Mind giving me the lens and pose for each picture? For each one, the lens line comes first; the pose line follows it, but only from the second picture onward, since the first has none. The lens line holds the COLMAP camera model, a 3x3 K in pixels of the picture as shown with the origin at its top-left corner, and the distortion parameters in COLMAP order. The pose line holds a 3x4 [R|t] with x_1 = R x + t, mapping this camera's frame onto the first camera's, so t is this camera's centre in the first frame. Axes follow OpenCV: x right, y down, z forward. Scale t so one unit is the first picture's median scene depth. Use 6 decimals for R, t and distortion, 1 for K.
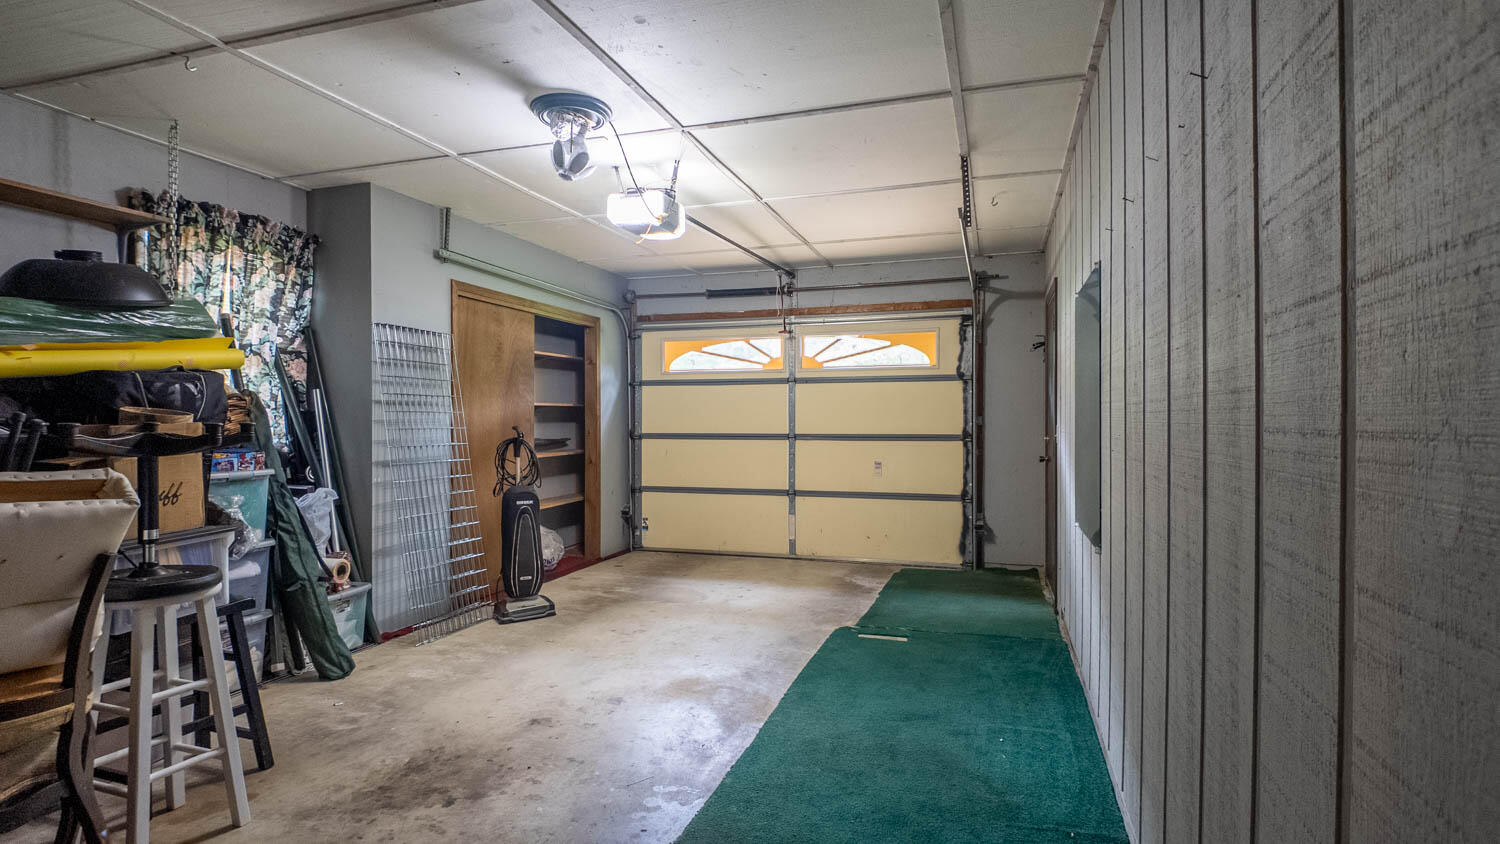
lens RADIAL K [[774.6, 0, 750.0], [0, 774.6, 424.2], [0, 0, 1]] dist [0.046205, -0.055852]
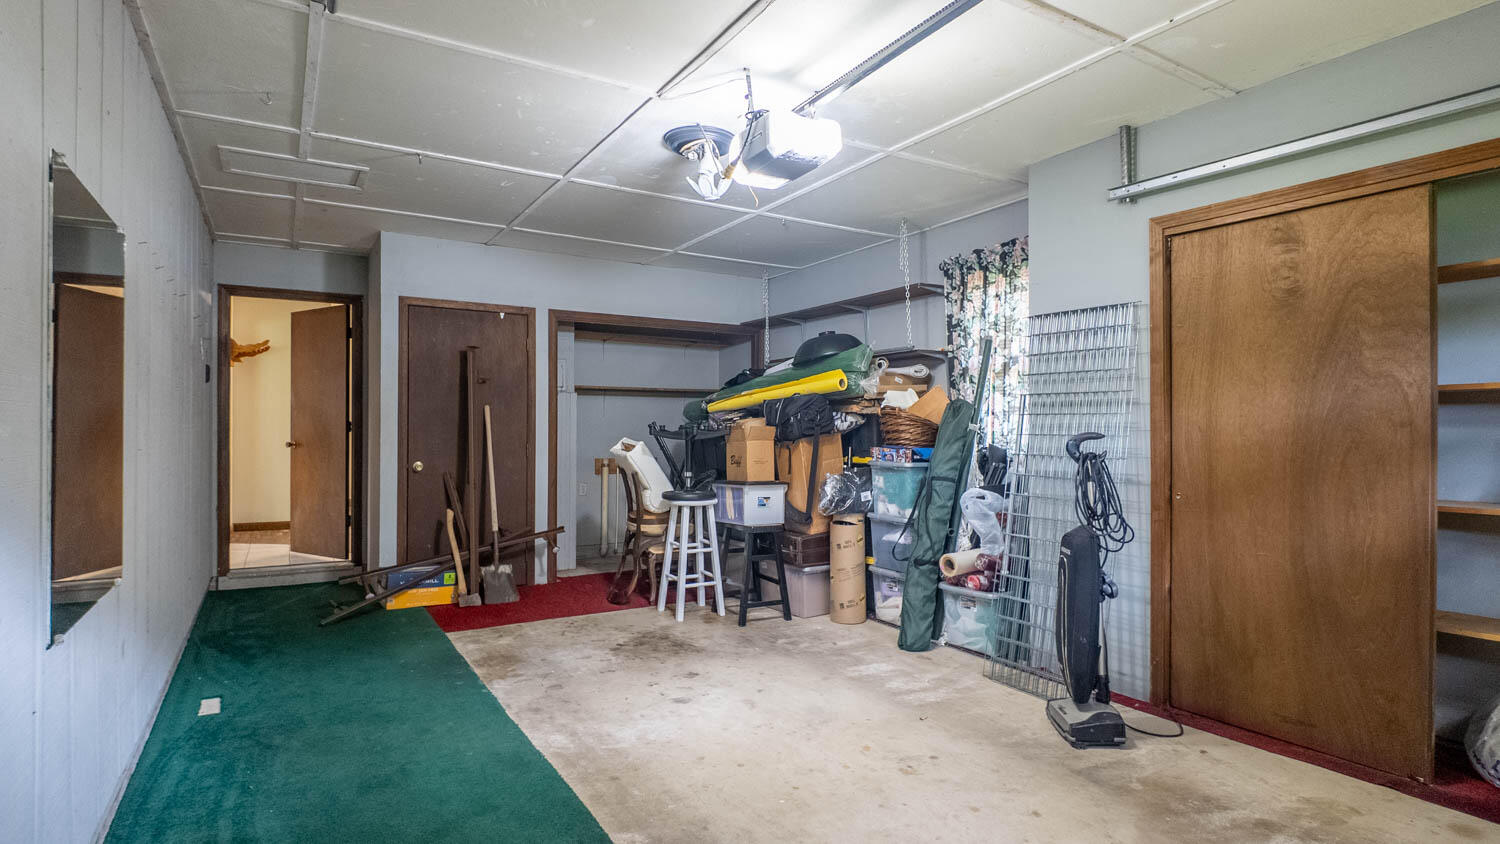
lens RADIAL K [[774.6, 0, 750.0], [0, 774.6, 424.2], [0, 0, 1]] dist [0.046205, -0.055852]
pose [[-0.658012, -0.004641, -0.752993, 0.493302], [-0.009772, 0.999949, 0.002377, -0.005367], [0.752944, 0.008922, -0.658024, 1.606095]]
